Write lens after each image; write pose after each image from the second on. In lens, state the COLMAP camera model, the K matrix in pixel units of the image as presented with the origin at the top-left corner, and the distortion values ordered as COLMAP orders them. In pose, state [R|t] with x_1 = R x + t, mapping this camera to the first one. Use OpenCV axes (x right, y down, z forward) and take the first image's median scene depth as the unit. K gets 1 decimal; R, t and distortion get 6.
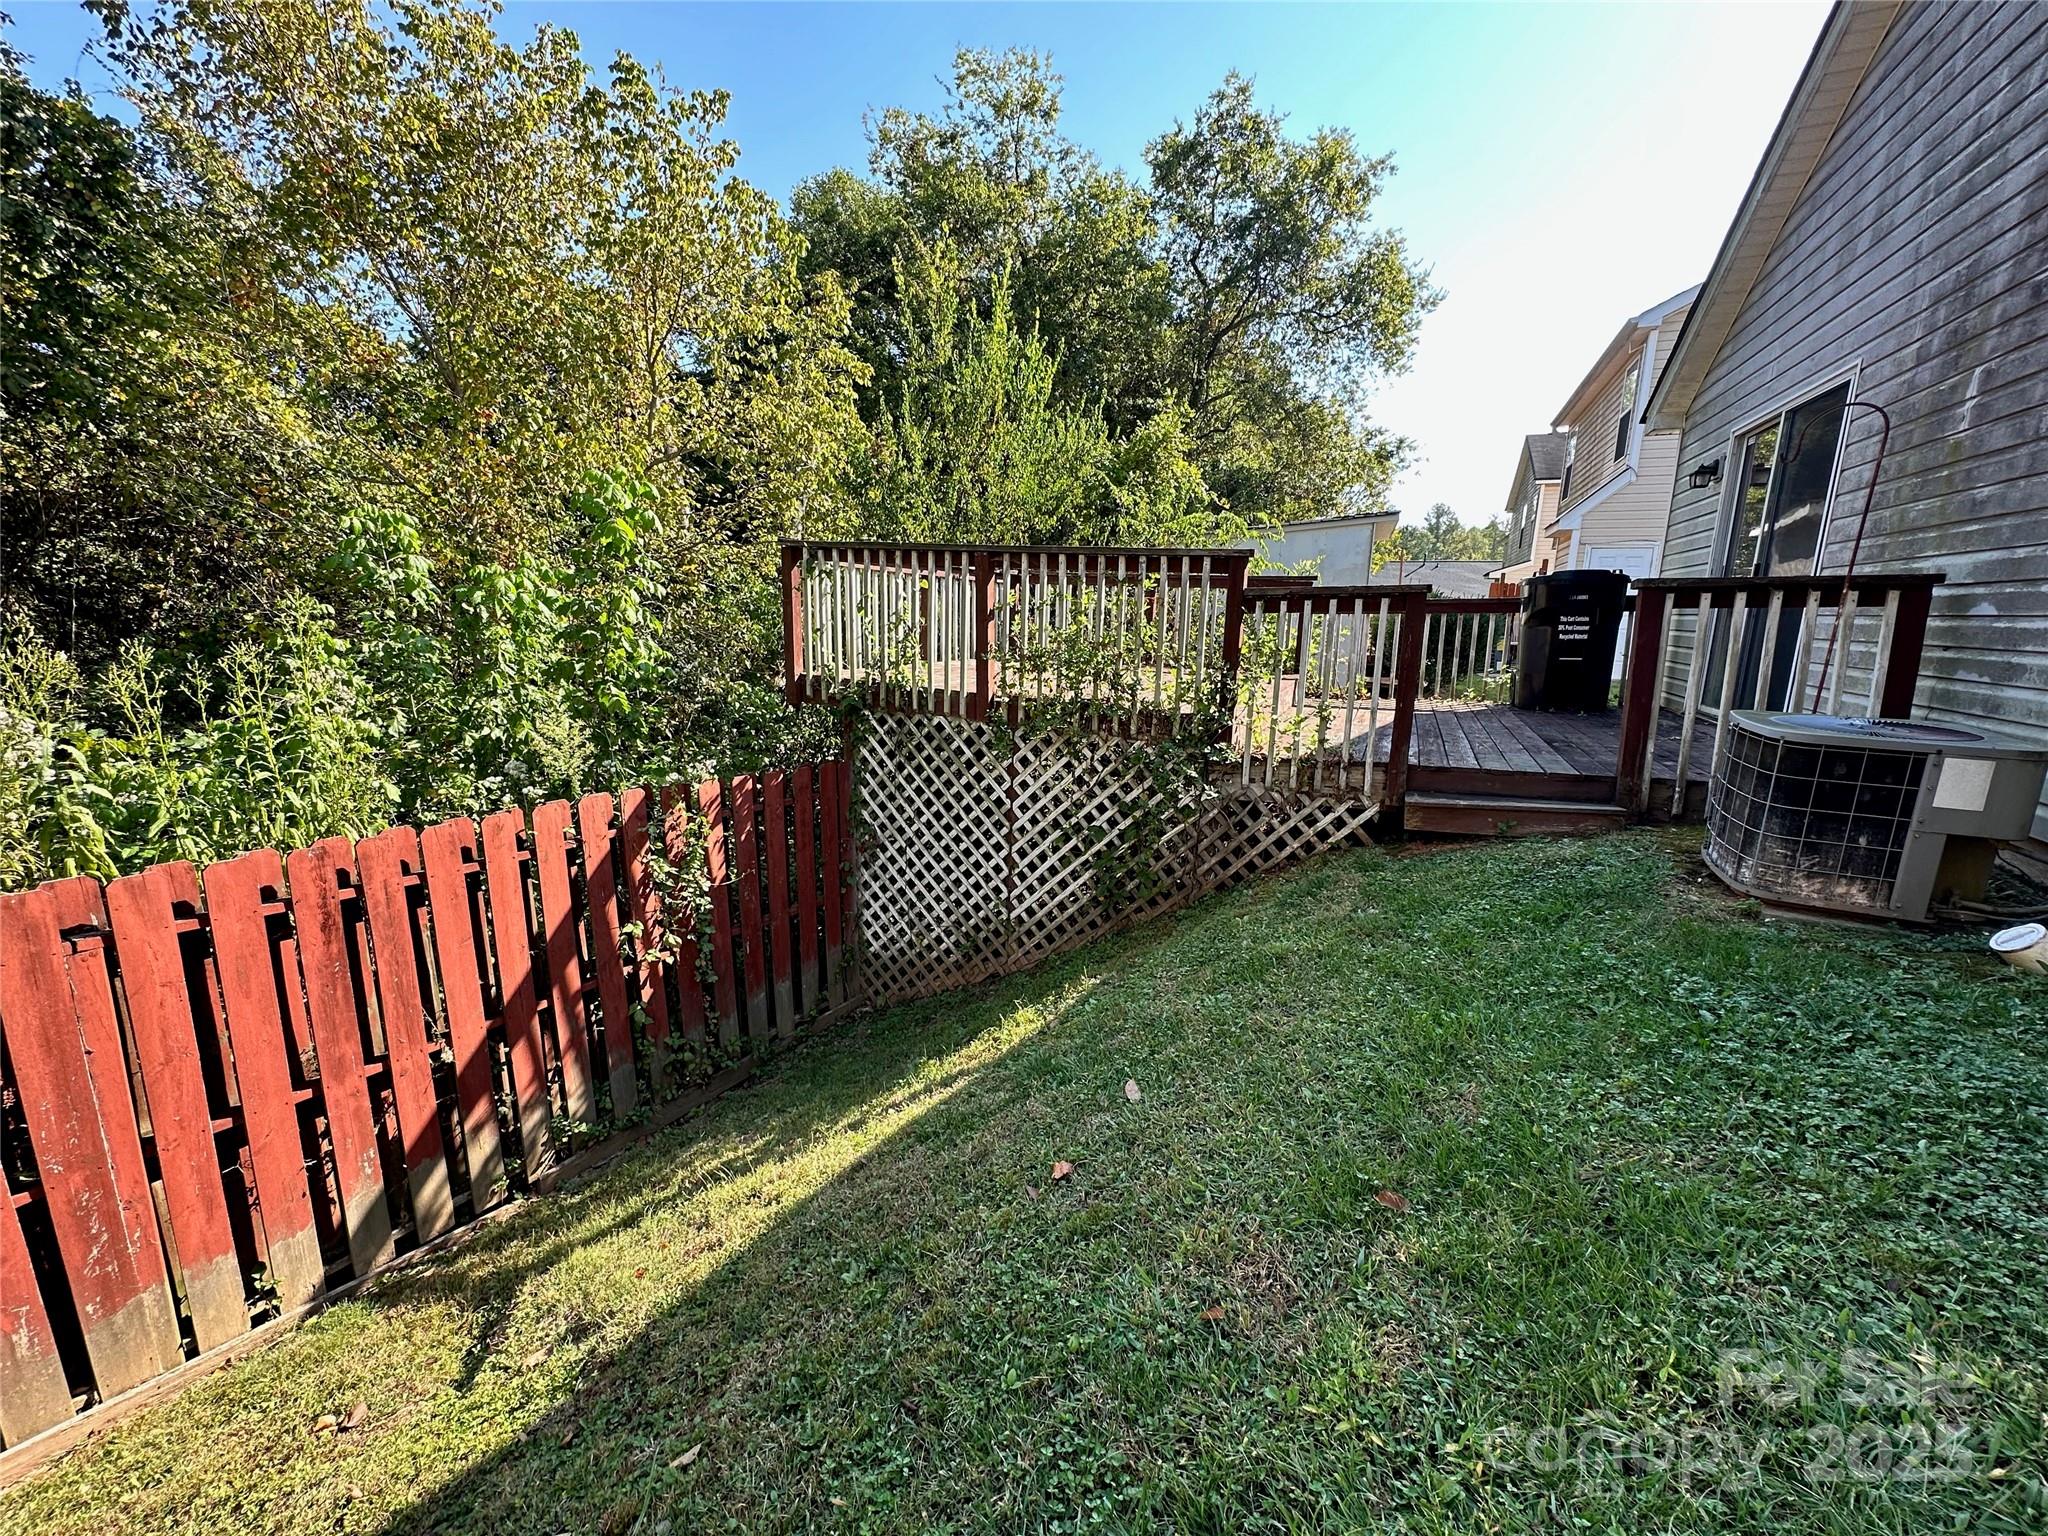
lens RADIAL K [[814.7, 0, 1031.1], [0, 814.7, 767.7], [0, 0, 1]] dist [-0.007176, 0.000245]
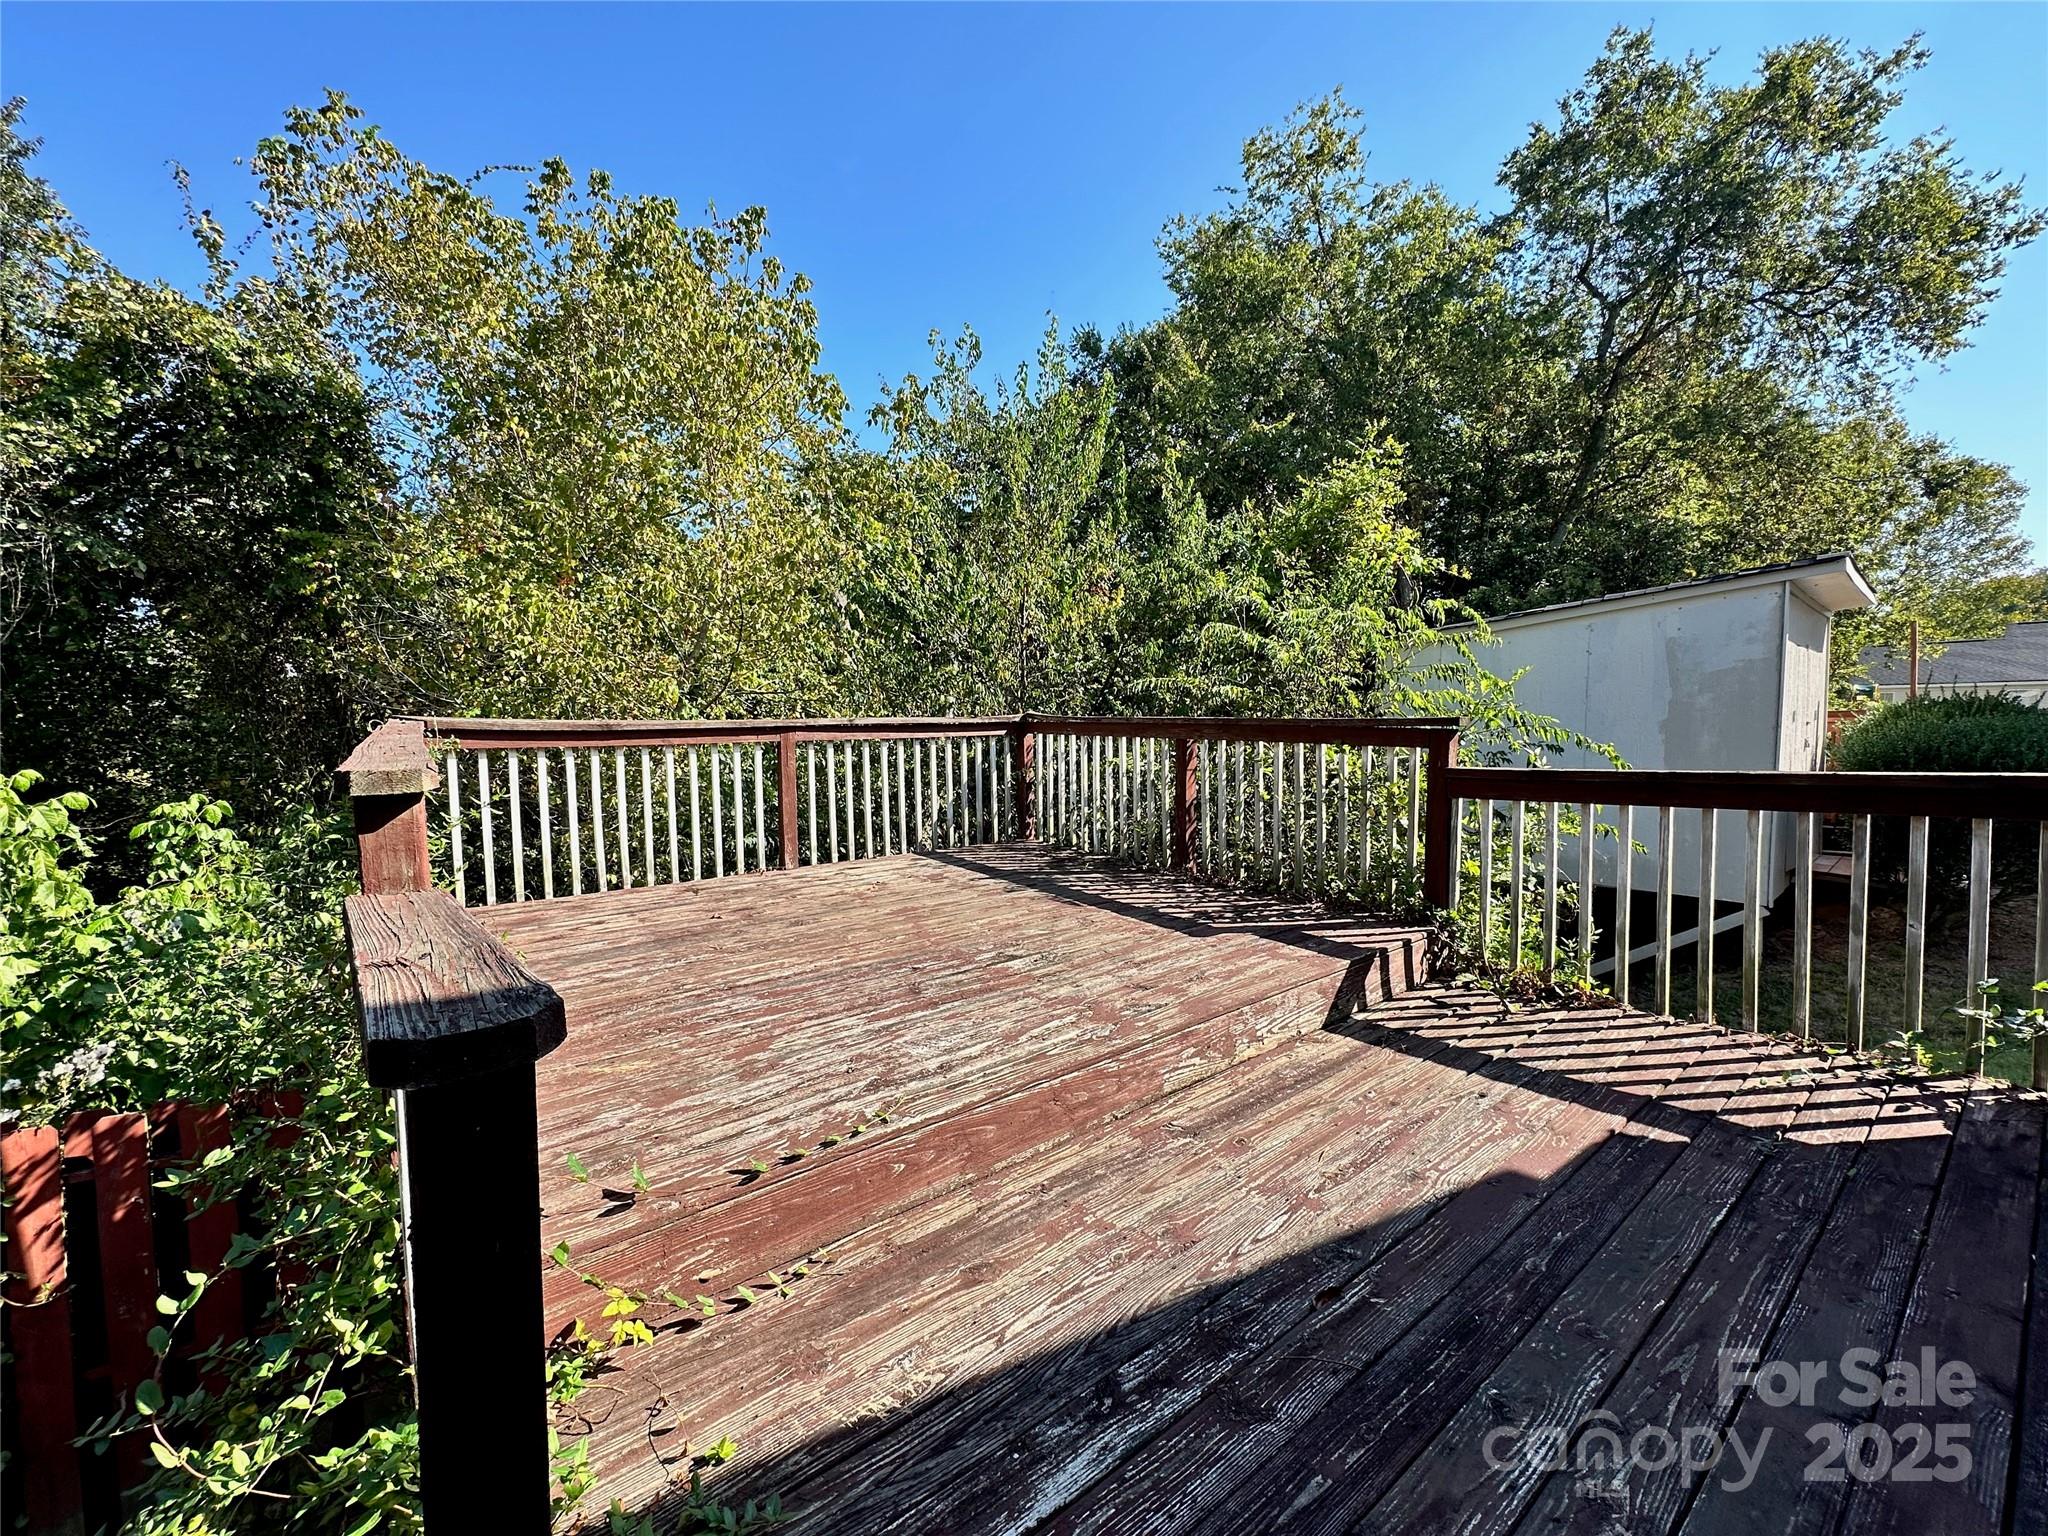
lens RADIAL K [[823.5, 0, 1024.0], [0, 823.5, 768.0], [0, 0, 1]] dist [0.001492, 0.000370]
pose [[0.884335, -0.004516, -0.466831, 0.103541], [-0.057120, 0.991394, -0.117796, -0.040836], [0.463345, 0.130837, 0.876466, 0.137004]]
